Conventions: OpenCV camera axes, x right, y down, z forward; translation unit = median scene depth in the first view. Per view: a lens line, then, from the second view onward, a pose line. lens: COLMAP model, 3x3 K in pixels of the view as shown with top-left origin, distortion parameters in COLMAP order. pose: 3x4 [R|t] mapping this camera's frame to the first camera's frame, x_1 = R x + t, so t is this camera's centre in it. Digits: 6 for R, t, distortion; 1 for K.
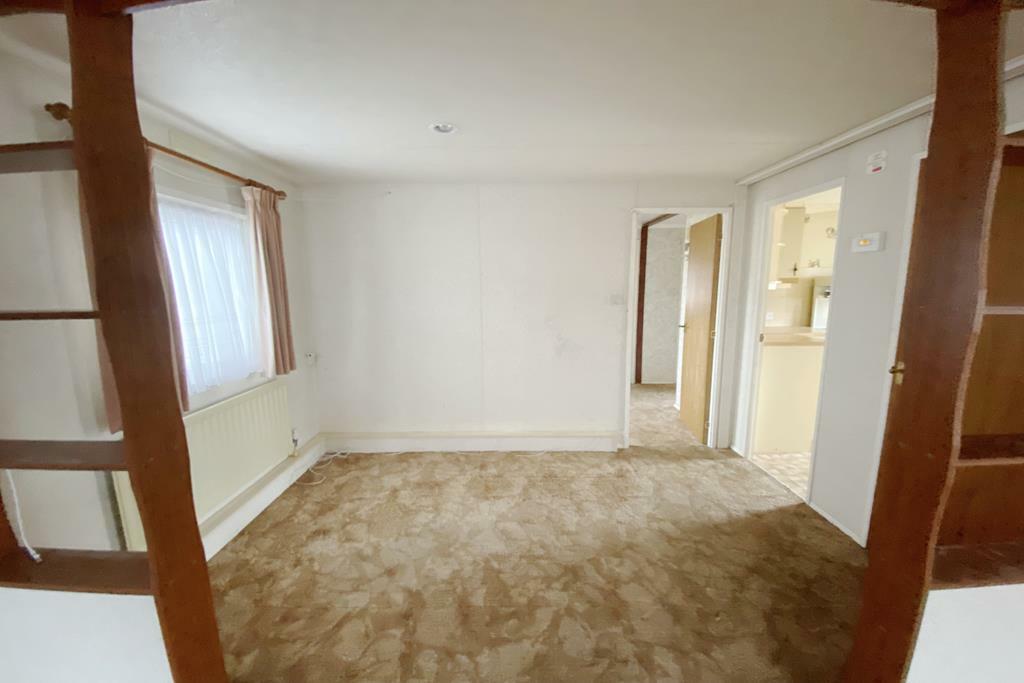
lens RADIAL K [[414.9, 0, 504.9], [0, 414.9, 352.0], [0, 0, 1]] dist [0.008959, -0.015012]
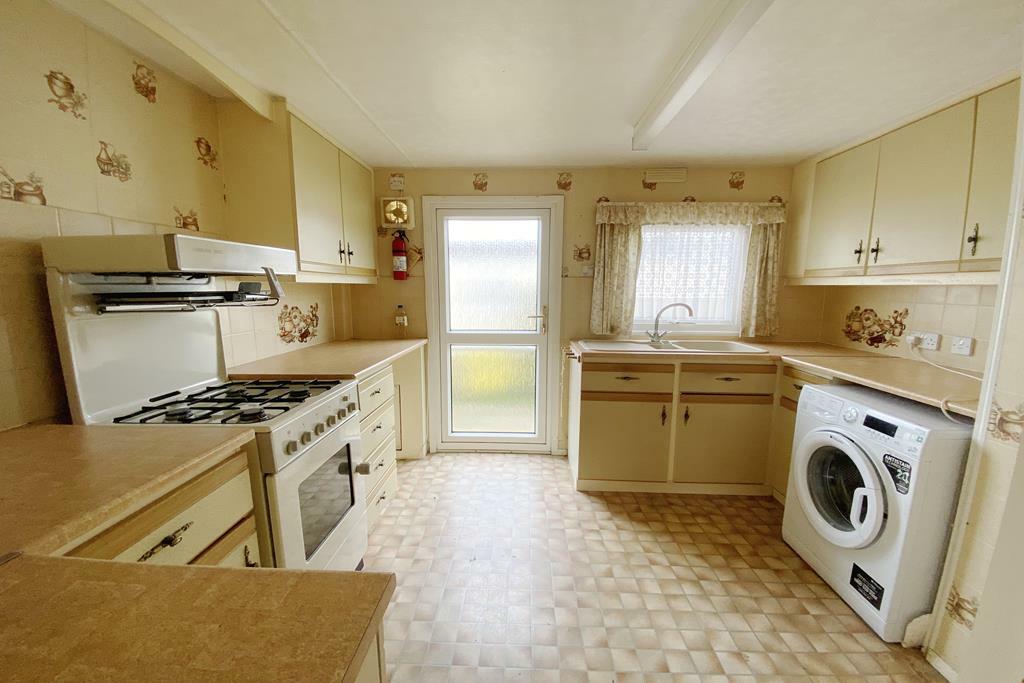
lens RADIAL K [[414.9, 0, 516.1], [0, 414.9, 348.6], [0, 0, 1]] dist [0.008959, -0.015012]
pose [[0.030698, -0.141160, 0.989511, 0.483900], [0.157776, 0.978250, 0.134659, -0.097736], [-0.986998, 0.151988, 0.052302, 0.690470]]
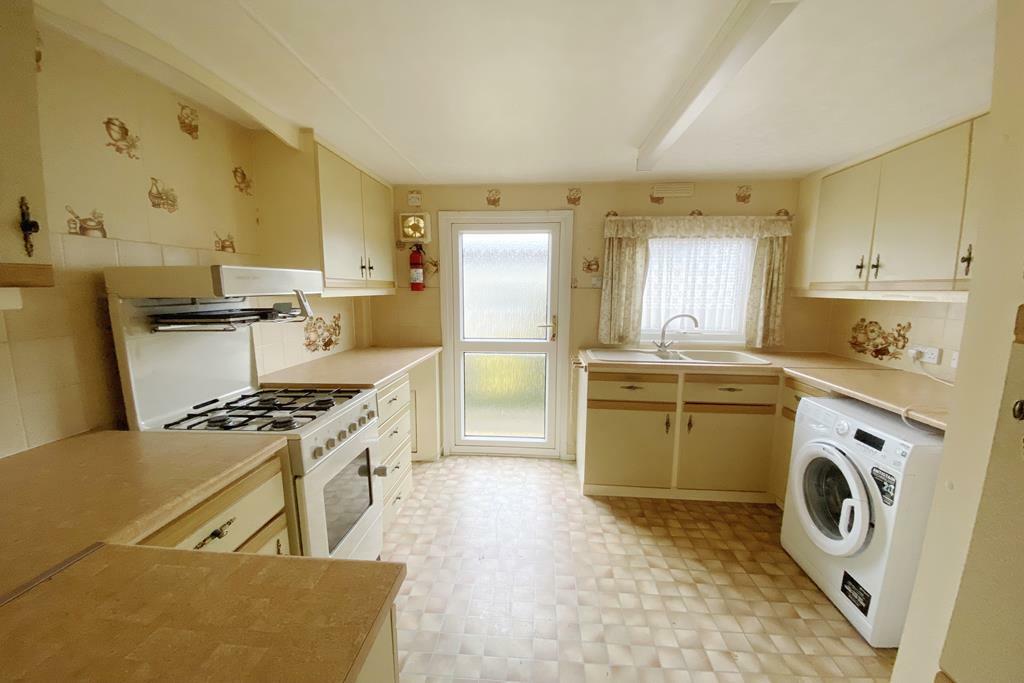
lens RADIAL K [[414.9, 0, 517.1], [0, 414.9, 348.1], [0, 0, 1]] dist [0.008959, -0.015012]
pose [[0.068813, -0.137391, 0.988124, 0.457004], [0.155549, 0.979836, 0.125406, -0.112637], [-0.985428, 0.145072, 0.088797, 0.676466]]
